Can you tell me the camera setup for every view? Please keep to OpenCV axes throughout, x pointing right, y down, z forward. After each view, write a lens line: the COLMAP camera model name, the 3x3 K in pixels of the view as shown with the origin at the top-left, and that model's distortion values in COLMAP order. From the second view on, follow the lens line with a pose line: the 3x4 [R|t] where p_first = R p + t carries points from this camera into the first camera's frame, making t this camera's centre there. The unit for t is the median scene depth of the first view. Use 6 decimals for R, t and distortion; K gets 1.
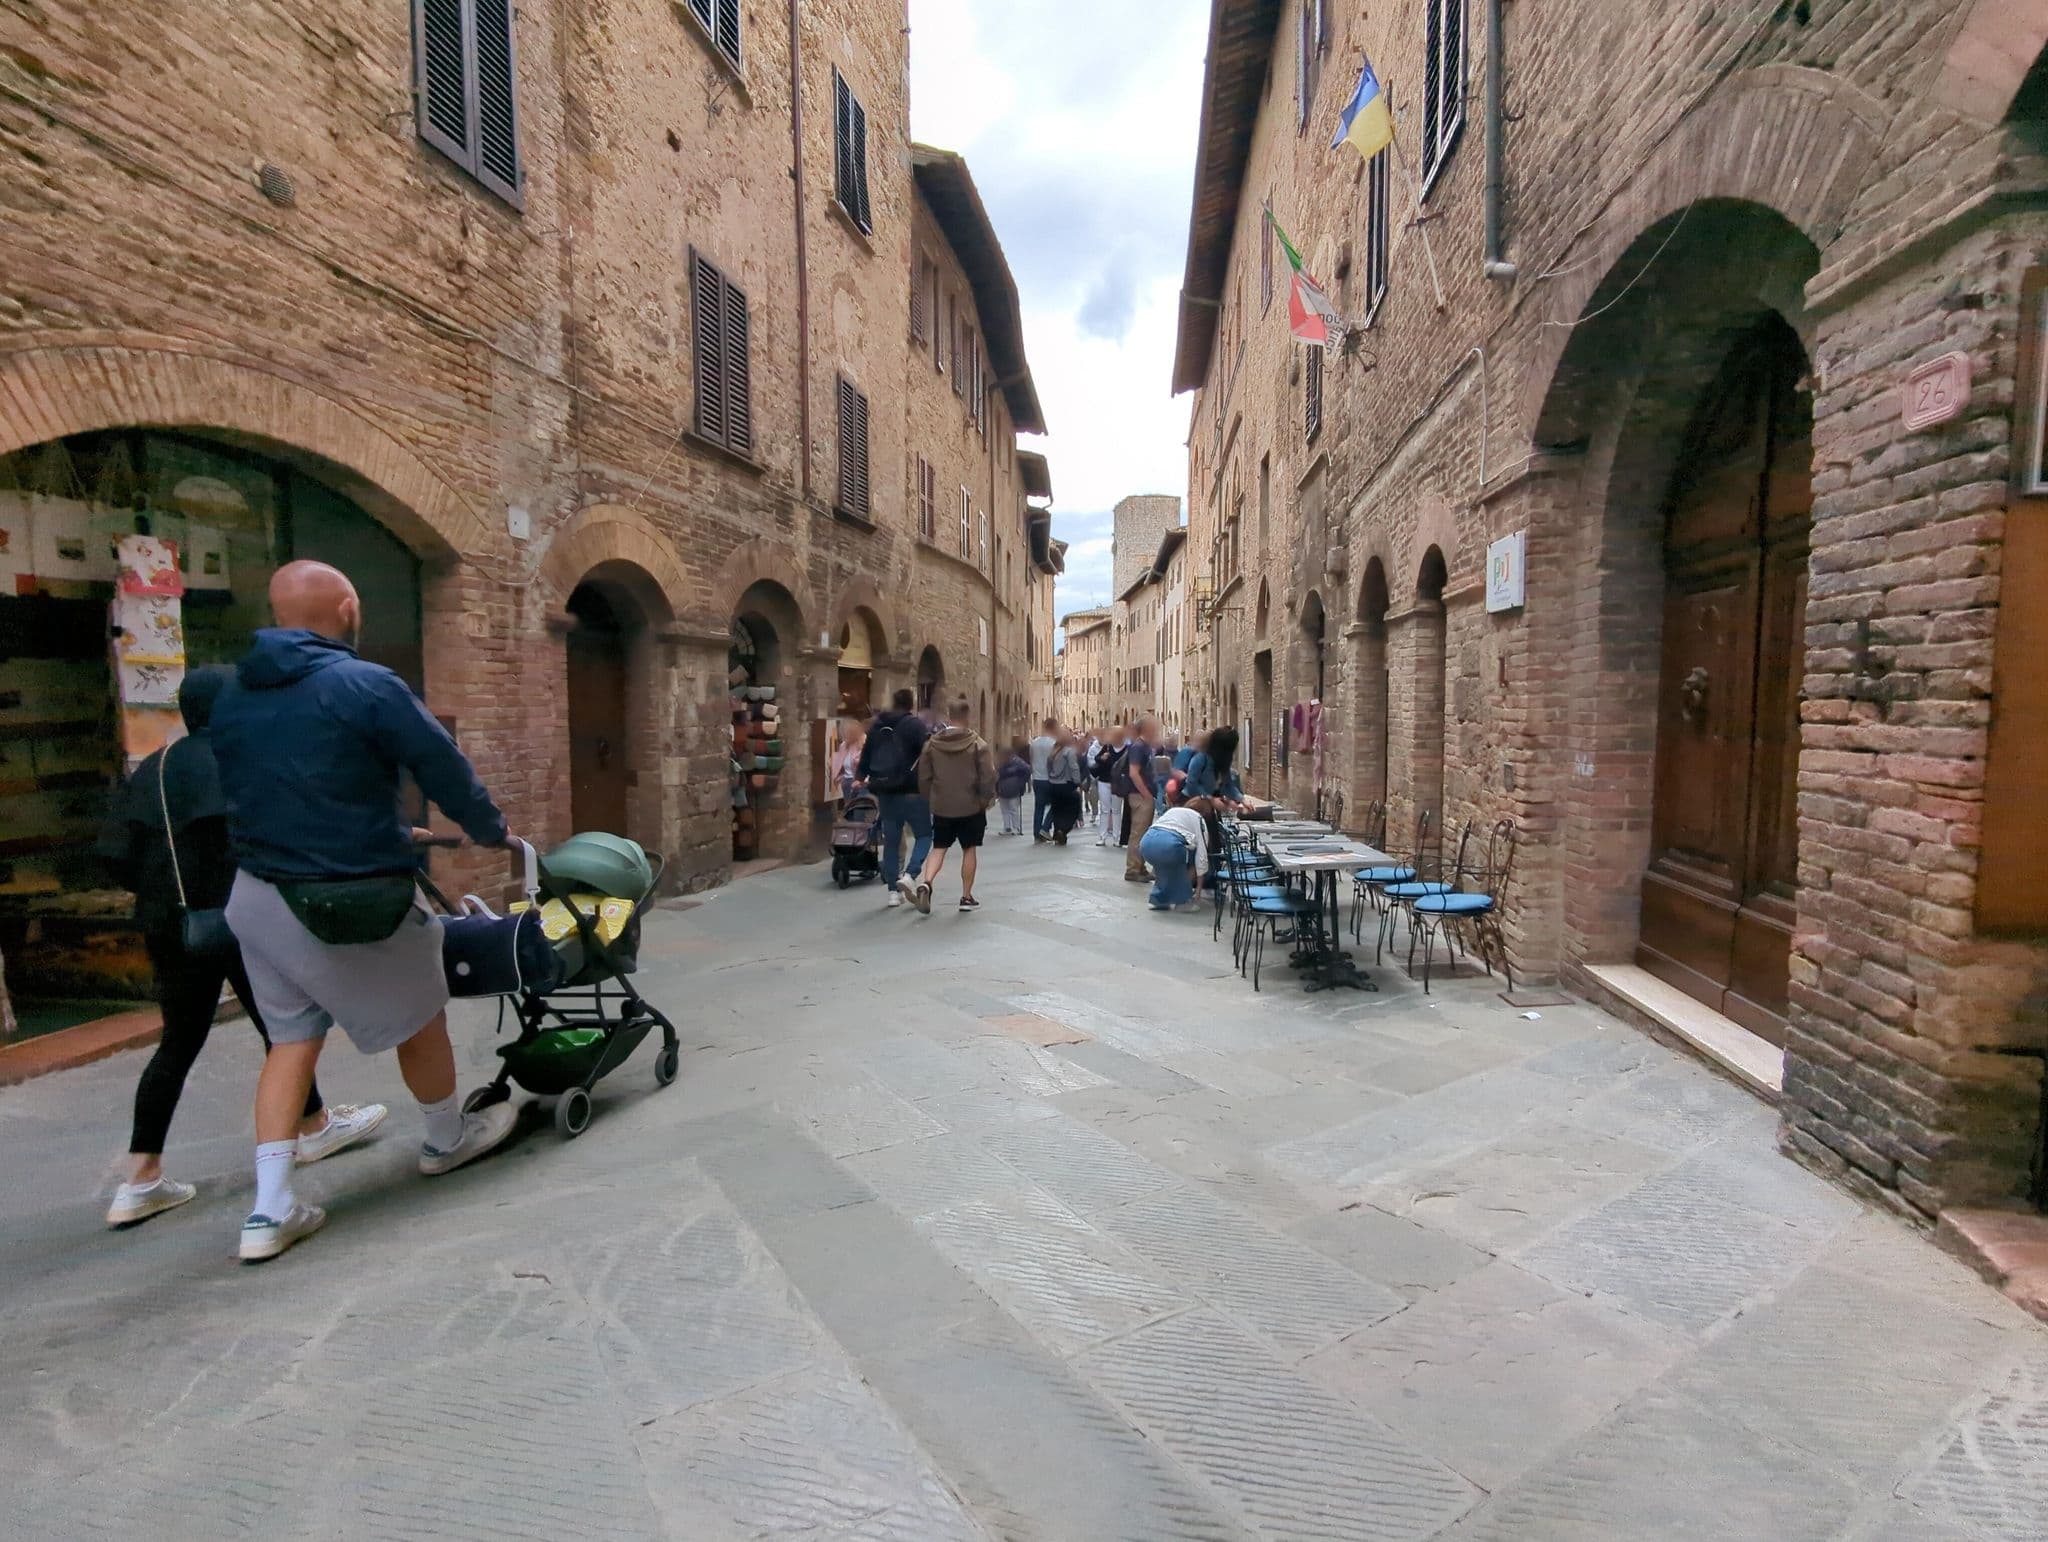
lens RADIAL K [[1006.4, 0, 1019.3], [0, 1006.4, 774.7], [0, 0, 1]] dist [0.000436, 0.000006]
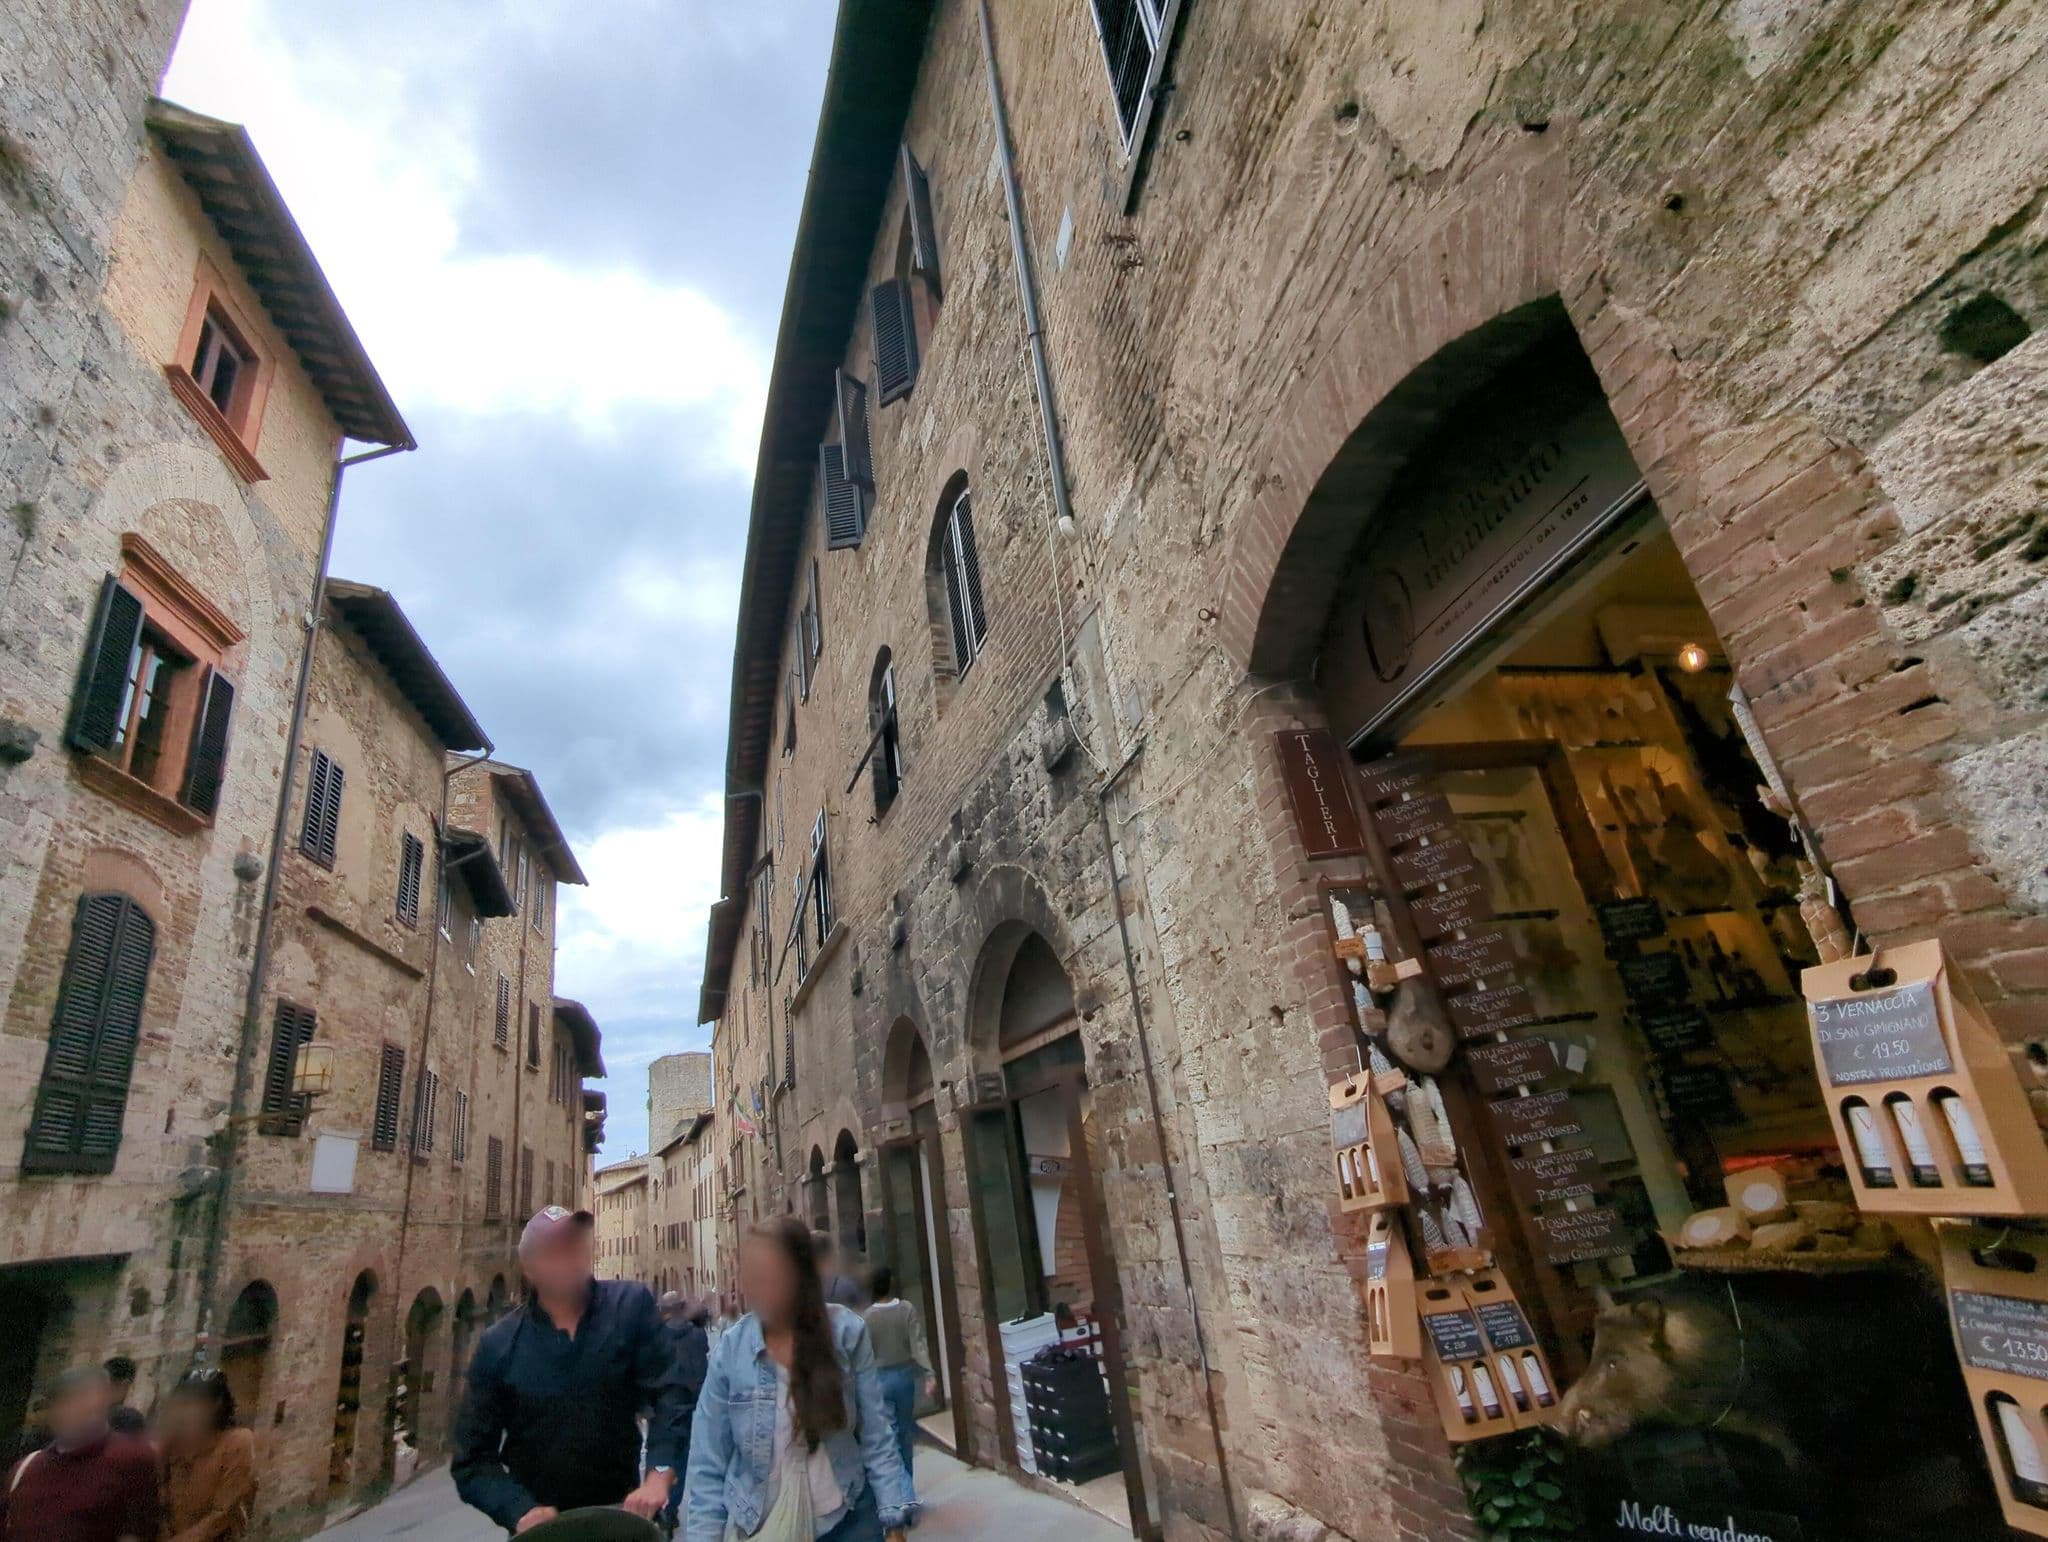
lens RADIAL K [[1006.4, 0, 1019.3], [0, 1006.4, 774.7], [0, 0, 1]] dist [0.000436, 0.000006]
pose [[0.903083, 0.033525, 0.428157, -0.026111], [0.173574, 0.883405, -0.435279, 0.000672], [-0.392828, 0.467410, 0.791968, -0.208925]]
